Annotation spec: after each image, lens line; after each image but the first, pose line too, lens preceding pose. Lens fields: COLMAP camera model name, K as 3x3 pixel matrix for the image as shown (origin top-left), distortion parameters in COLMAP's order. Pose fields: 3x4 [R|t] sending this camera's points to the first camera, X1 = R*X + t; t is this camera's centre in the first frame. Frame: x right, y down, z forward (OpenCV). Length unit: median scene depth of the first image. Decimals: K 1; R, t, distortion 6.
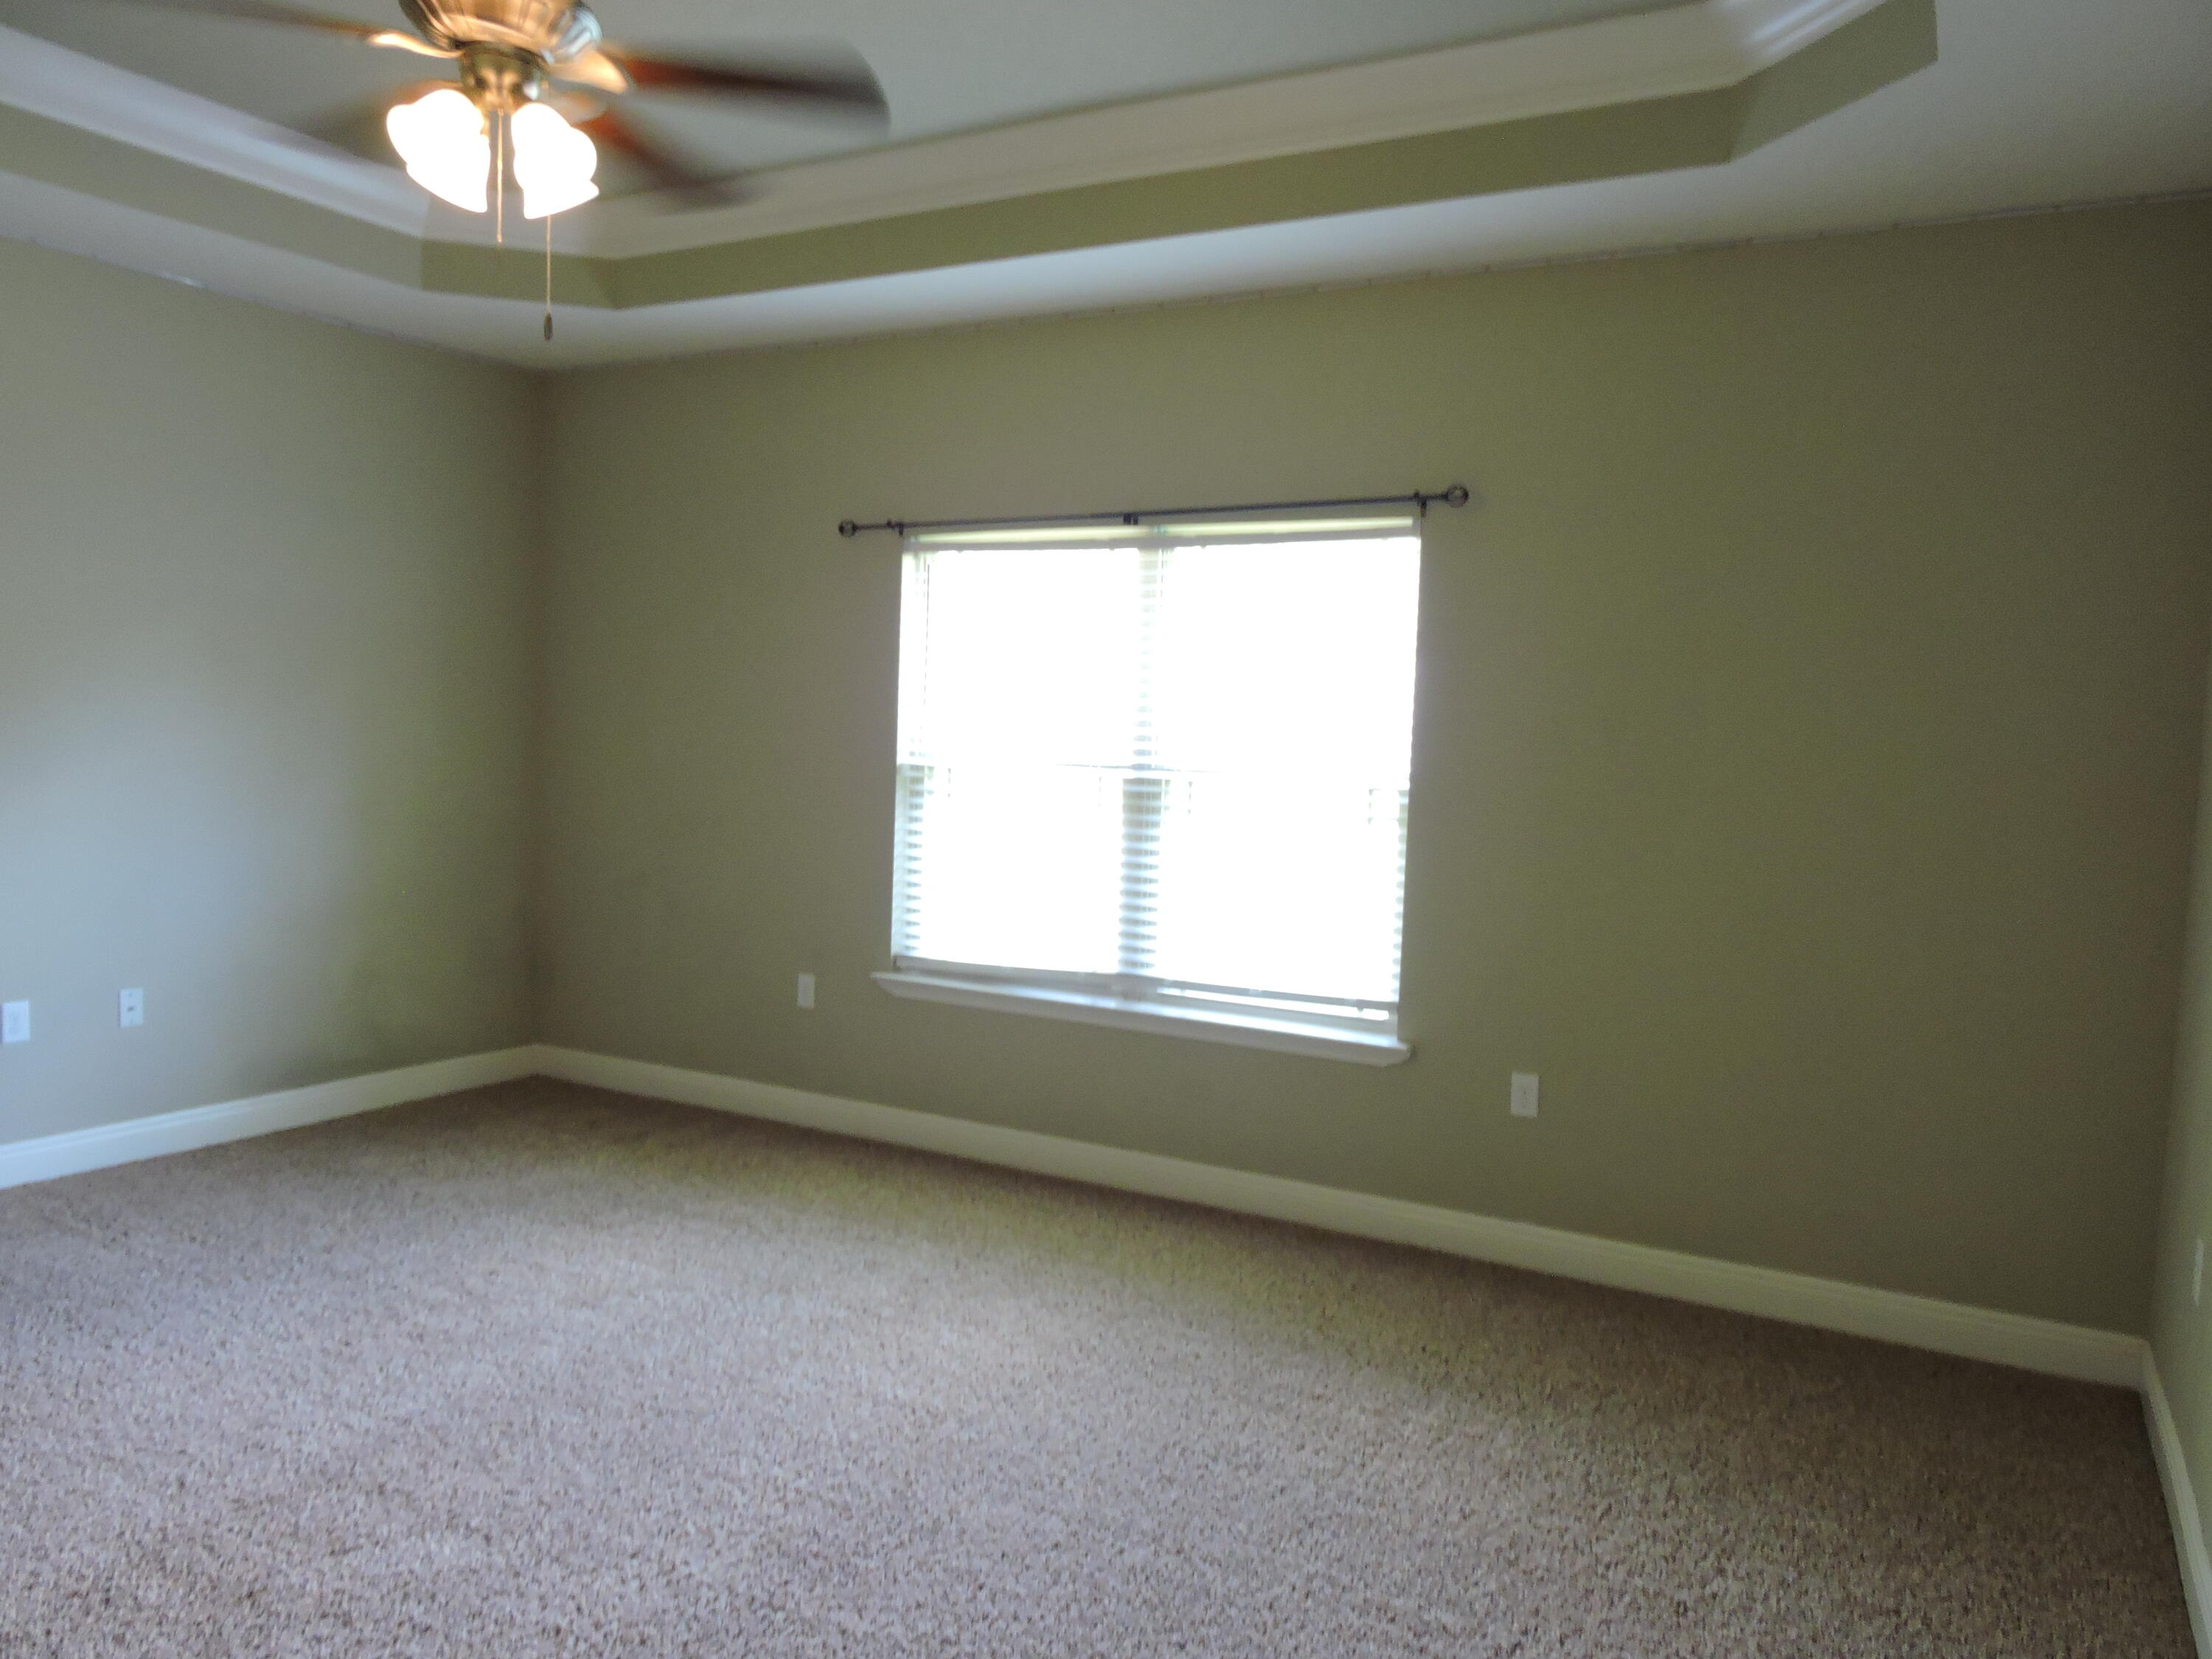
lens RADIAL K [[1599.7, 0, 1106.0], [0, 1599.7, 829.5], [0, 0, 1]] dist [0.002496, 0.005198]
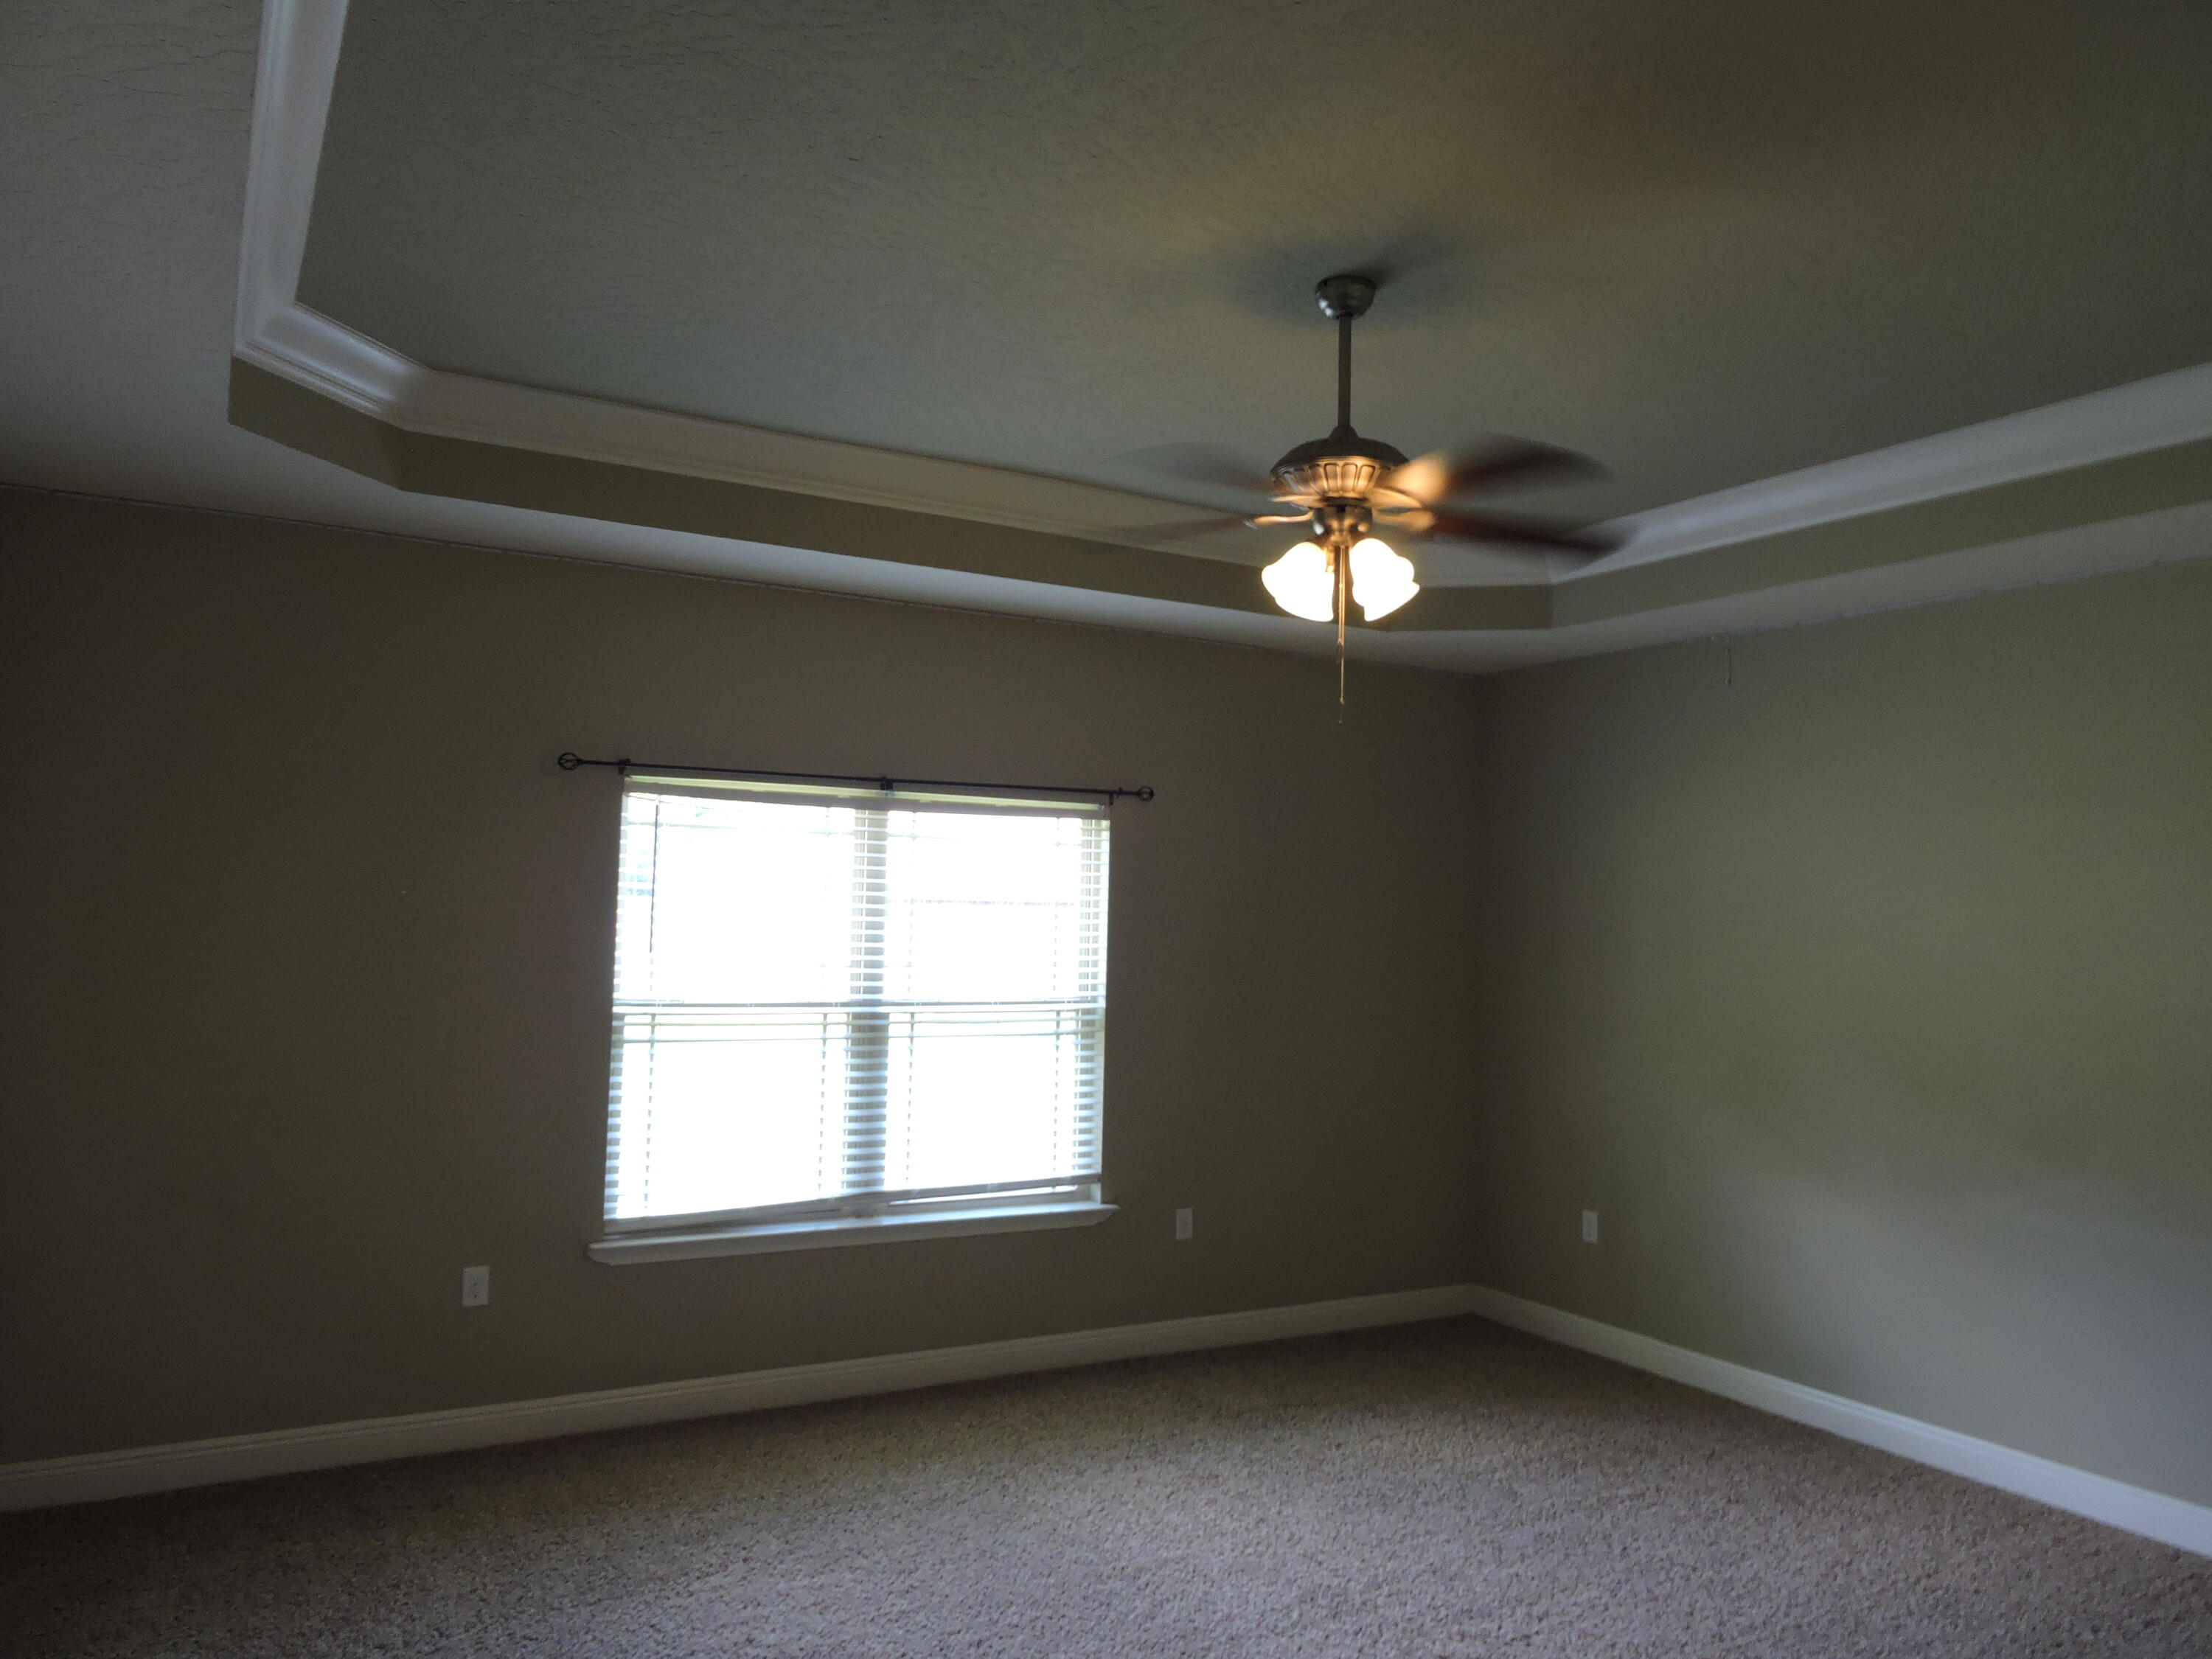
lens RADIAL K [[1599.7, 0, 1106.0], [0, 1599.7, 829.5], [0, 0, 1]] dist [0.002496, 0.005198]
pose [[0.506342, 0.024762, 0.861977, -0.879170], [0.048236, 0.997209, -0.056981, -0.089948], [-0.860982, 0.070430, 0.503735, 0.299219]]
